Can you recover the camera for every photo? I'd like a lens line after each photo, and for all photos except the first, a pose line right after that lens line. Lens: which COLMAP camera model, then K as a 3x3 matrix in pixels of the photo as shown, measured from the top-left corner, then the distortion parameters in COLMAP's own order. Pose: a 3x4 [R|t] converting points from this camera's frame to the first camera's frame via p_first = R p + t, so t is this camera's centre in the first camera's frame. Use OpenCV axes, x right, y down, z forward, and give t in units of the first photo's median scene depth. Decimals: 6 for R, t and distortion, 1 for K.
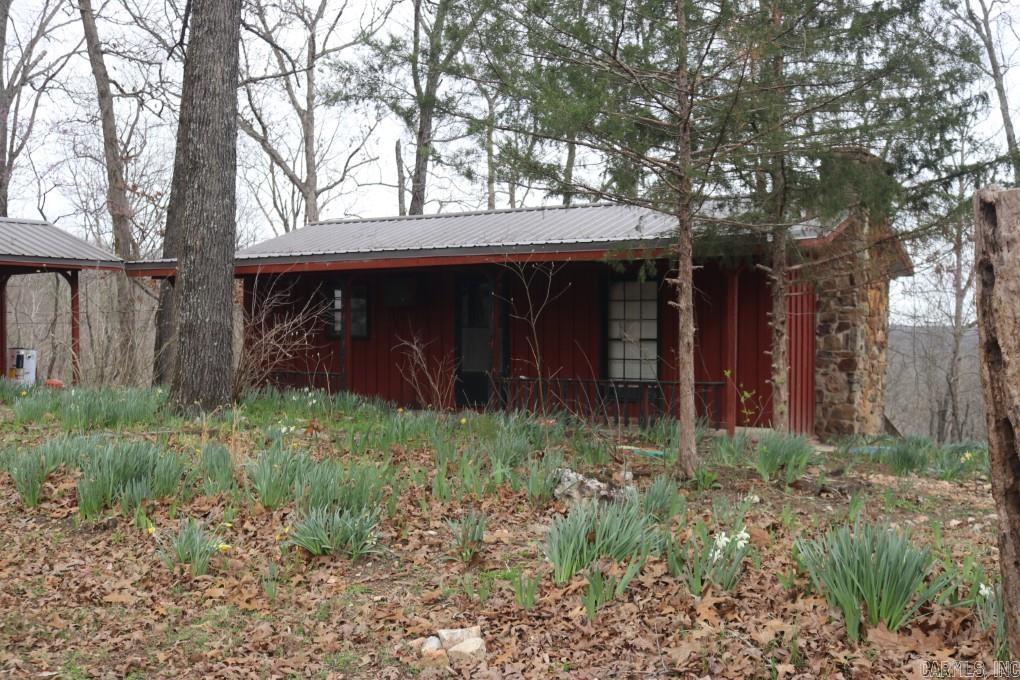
lens RADIAL K [[1131.2, 0, 510.0], [0, 1131.2, 340.0], [0, 0, 1]] dist [-0.112214, 0.139268]
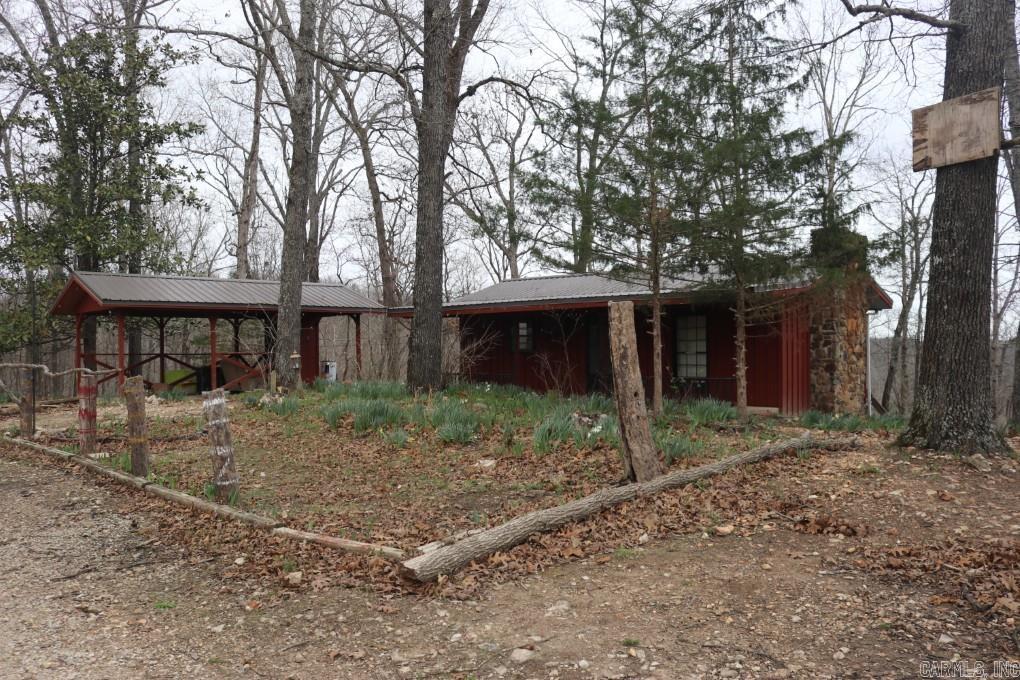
lens RADIAL K [[838.7, 0, 510.0], [0, 838.7, 340.0], [0, 0, 1]] dist [-0.162578, 0.133234]
pose [[0.980543, -0.010266, -0.196038, 0.077904], [0.006596, 0.999791, -0.019366, 0.002594], [0.196196, 0.017696, 0.980405, -0.181621]]
